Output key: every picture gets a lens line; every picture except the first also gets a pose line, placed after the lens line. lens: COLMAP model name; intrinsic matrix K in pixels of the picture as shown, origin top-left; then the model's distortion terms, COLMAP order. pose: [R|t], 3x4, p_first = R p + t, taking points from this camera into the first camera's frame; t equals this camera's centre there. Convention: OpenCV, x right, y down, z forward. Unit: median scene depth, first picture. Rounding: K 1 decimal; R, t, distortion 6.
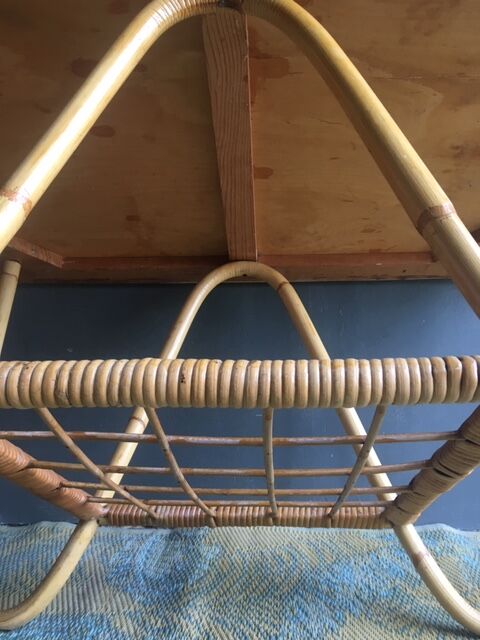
lens RADIAL K [[548.6, 0, 240.0], [0, 548.6, 320.0], [0, 0, 1]] dist [0.113881, -0.184199]
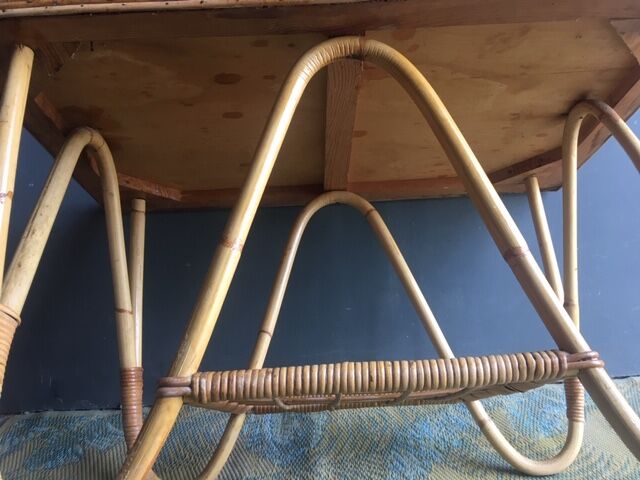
lens RADIAL K [[548.6, 0, 320.0], [0, 548.6, 240.0], [0, 0, 1]] dist [0.113881, -0.184199]
pose [[0.995505, -0.052410, 0.078889, -0.153416], [0.038234, 0.984437, 0.171531, -0.248732], [-0.086651, -0.167743, 0.982015, -0.228878]]
